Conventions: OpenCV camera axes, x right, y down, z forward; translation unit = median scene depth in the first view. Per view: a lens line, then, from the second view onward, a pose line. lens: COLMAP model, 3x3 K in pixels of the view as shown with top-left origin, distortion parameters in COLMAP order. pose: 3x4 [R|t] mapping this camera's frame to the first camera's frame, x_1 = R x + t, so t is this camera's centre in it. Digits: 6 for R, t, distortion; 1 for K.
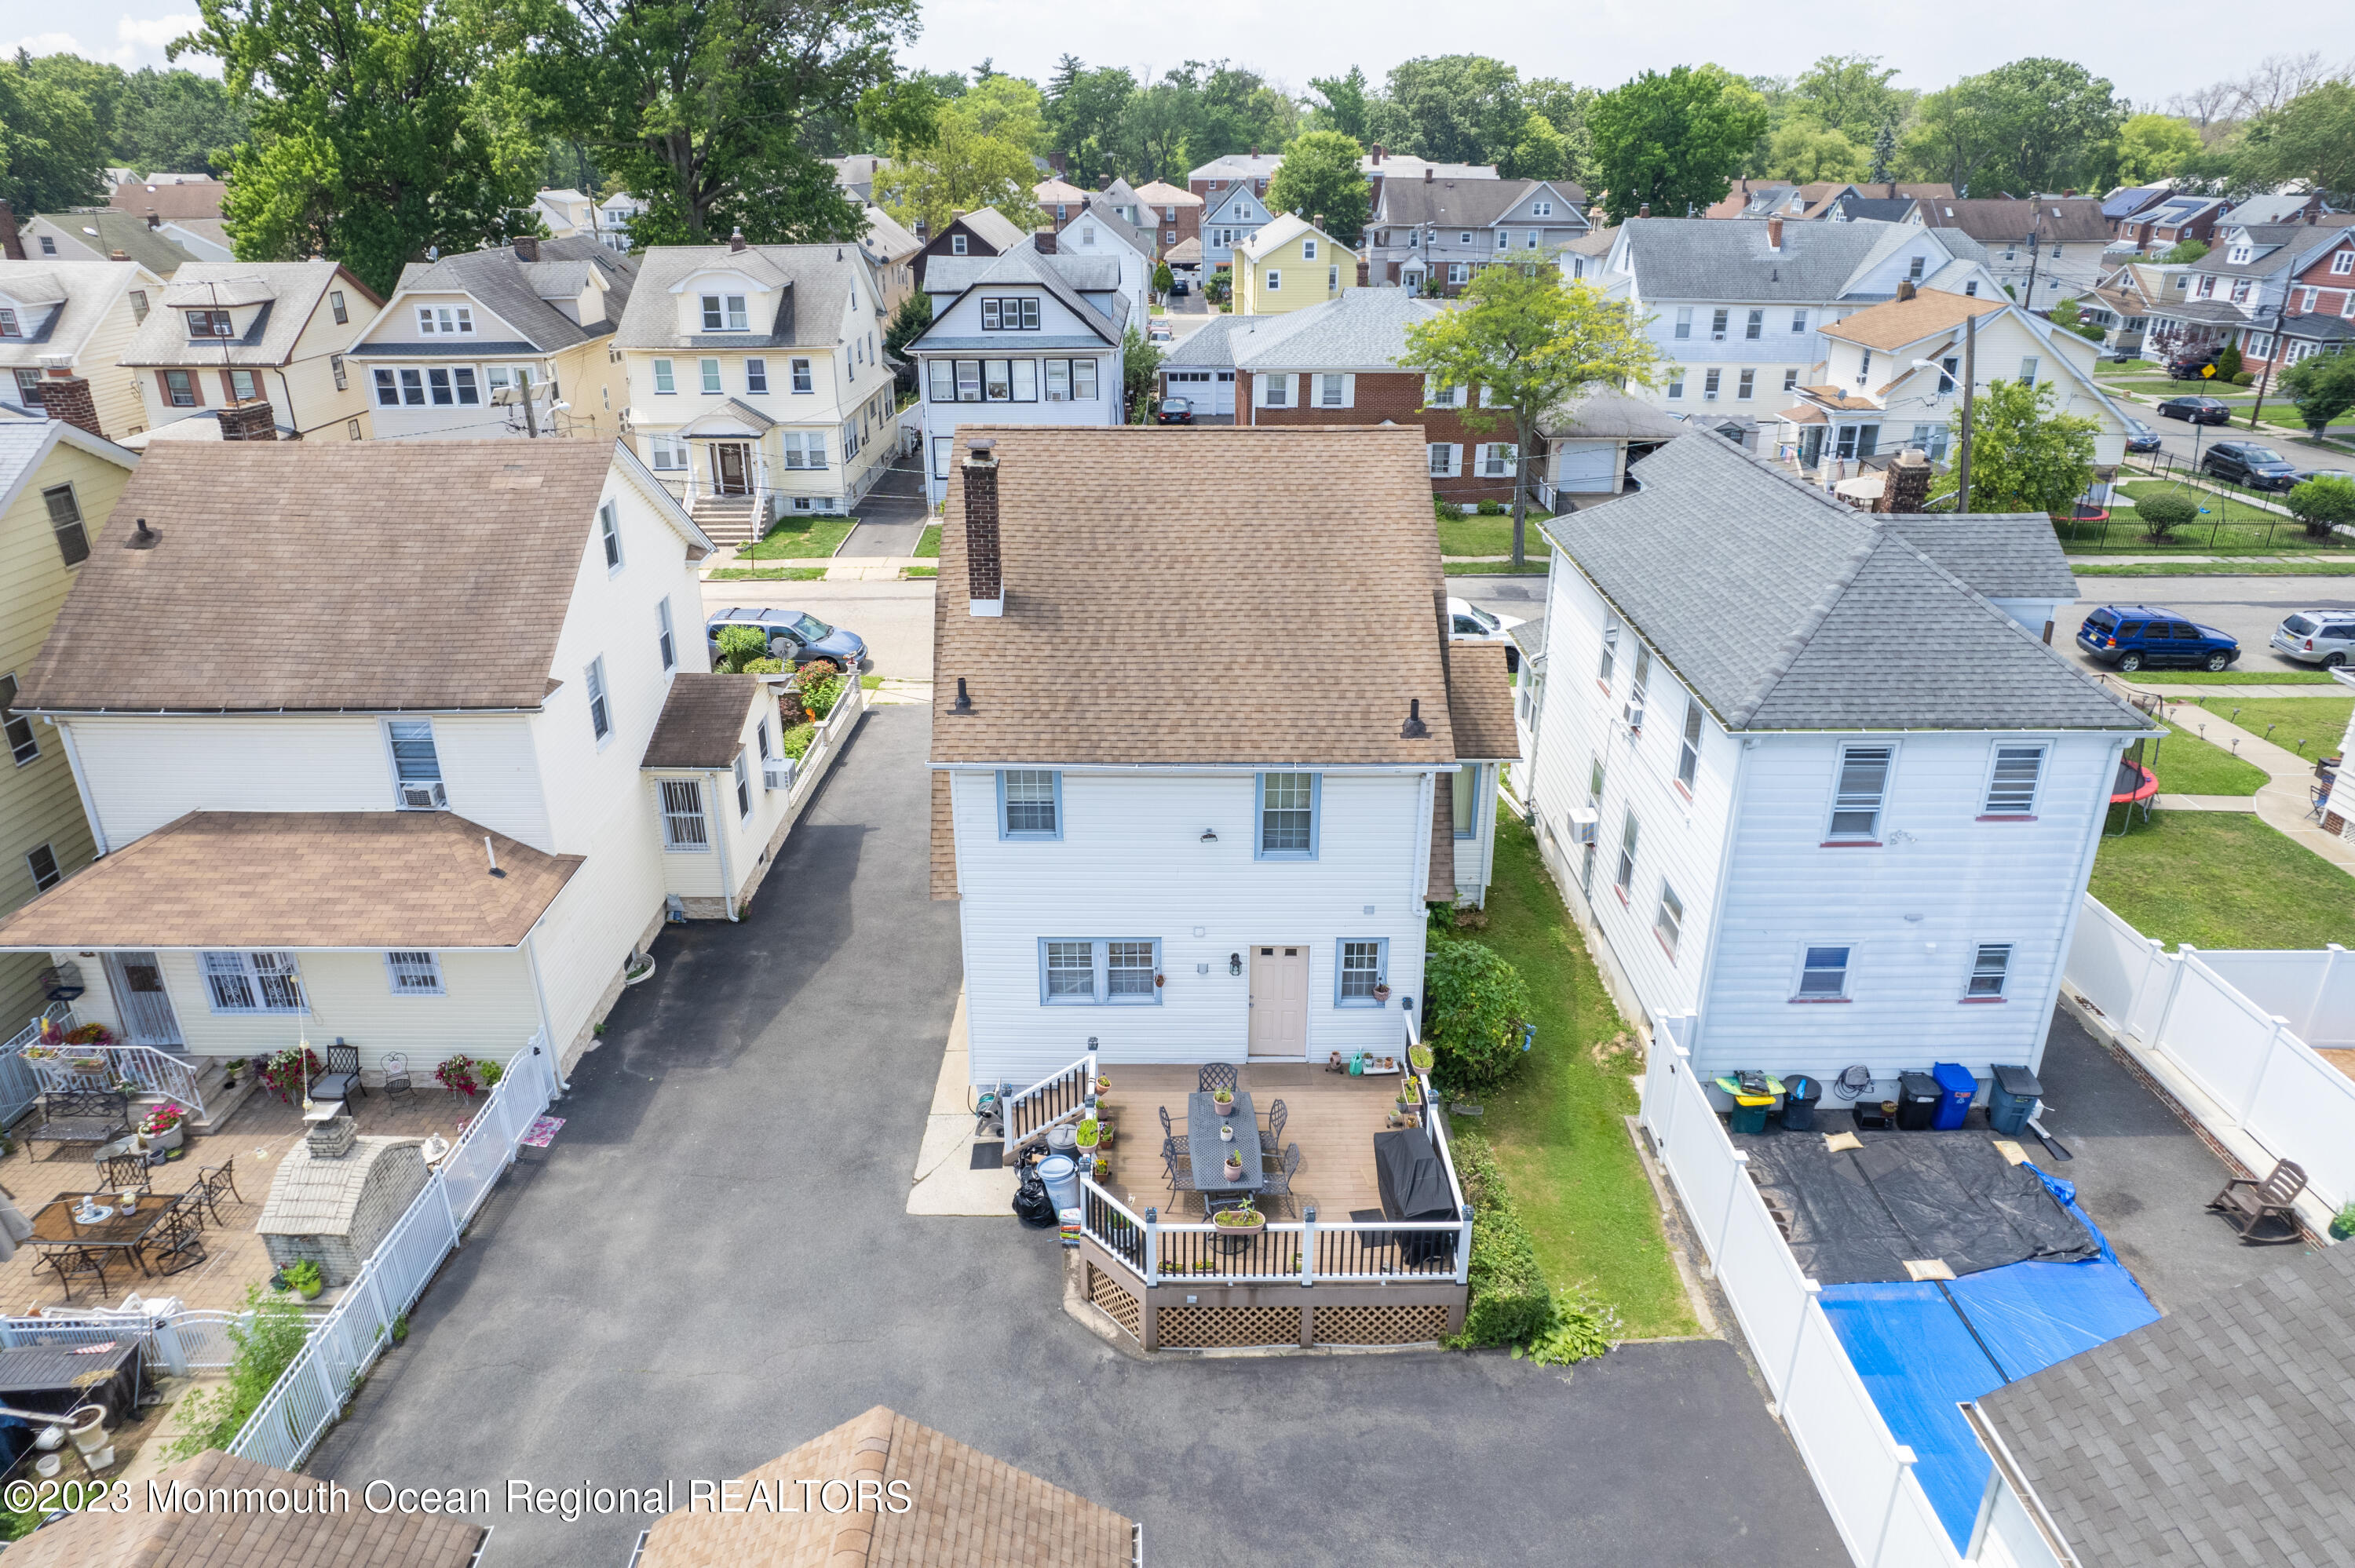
lens RADIAL K [[1523.9, 0, 1188.2], [0, 1523.9, 784.8], [0, 0, 1]] dist [-0.078886, 0.072487]
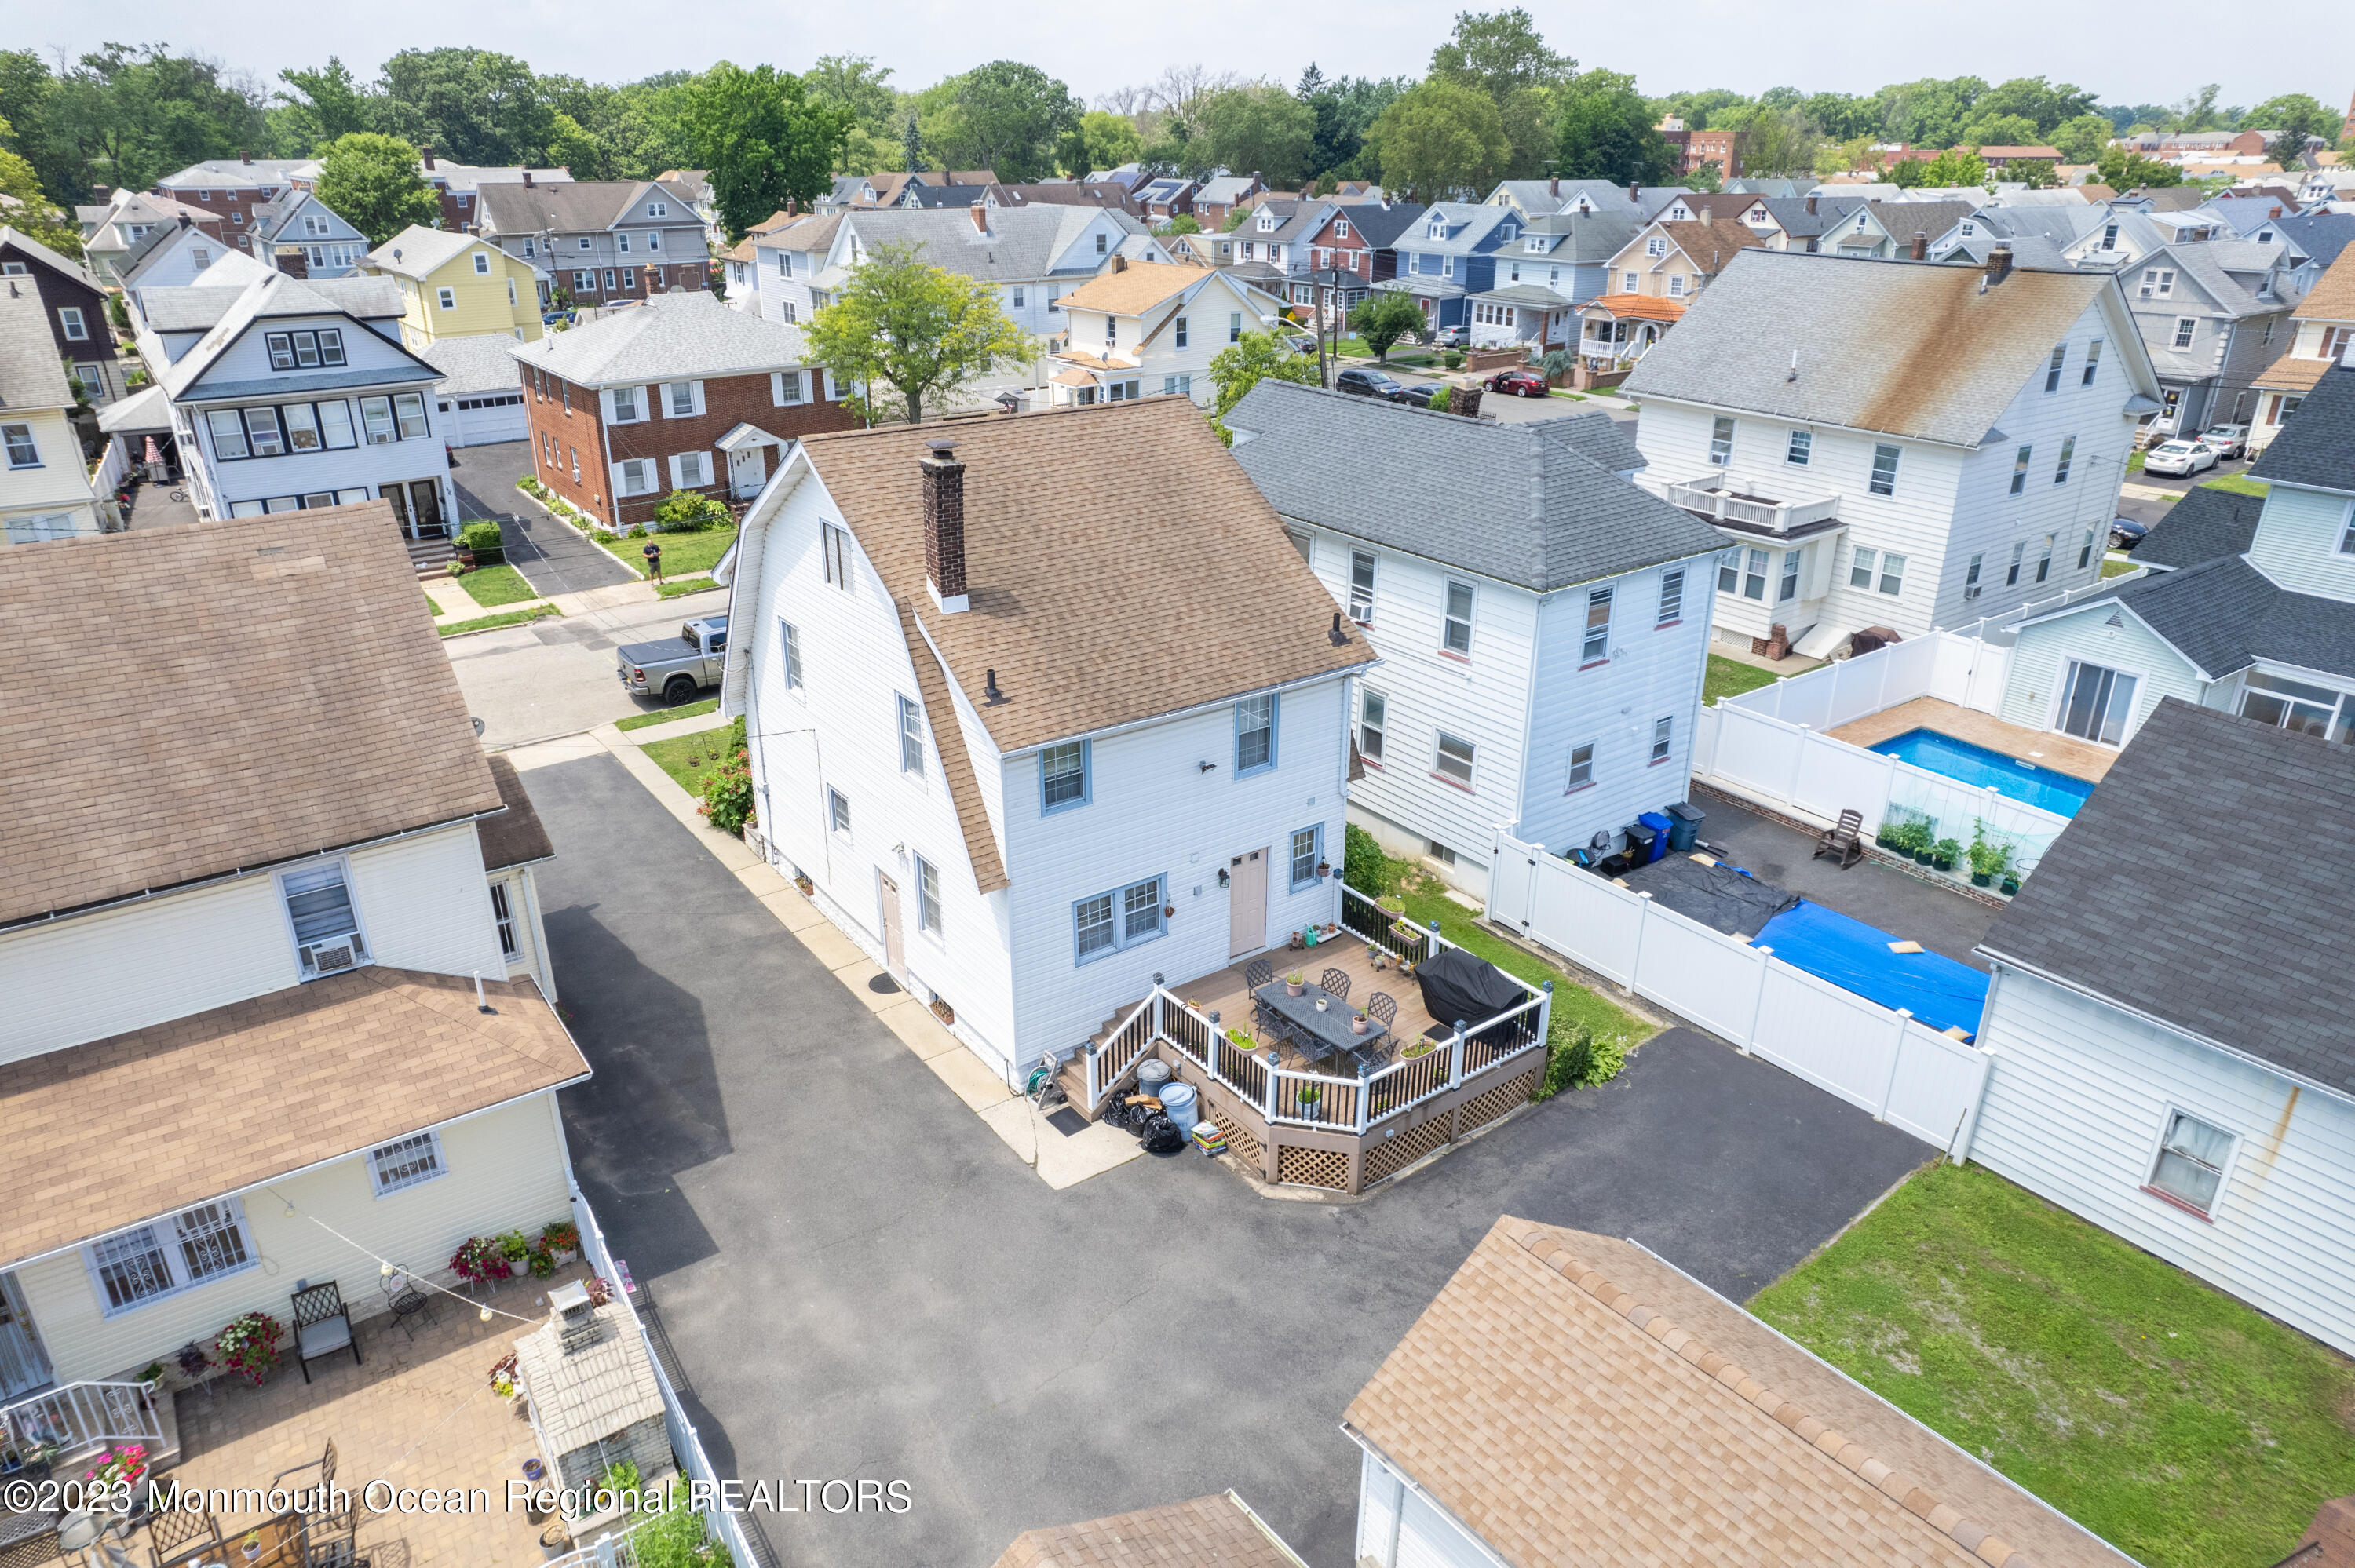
lens RADIAL K [[1523.9, 0, 1188.2], [0, 1523.9, 784.8], [0, 0, 1]] dist [-0.078886, 0.072487]
pose [[0.808128, -0.232193, 0.541310, -0.226521], [0.230889, 0.970347, 0.071530, -0.013736], [-0.541867, 0.067177, 0.837775, 0.026391]]
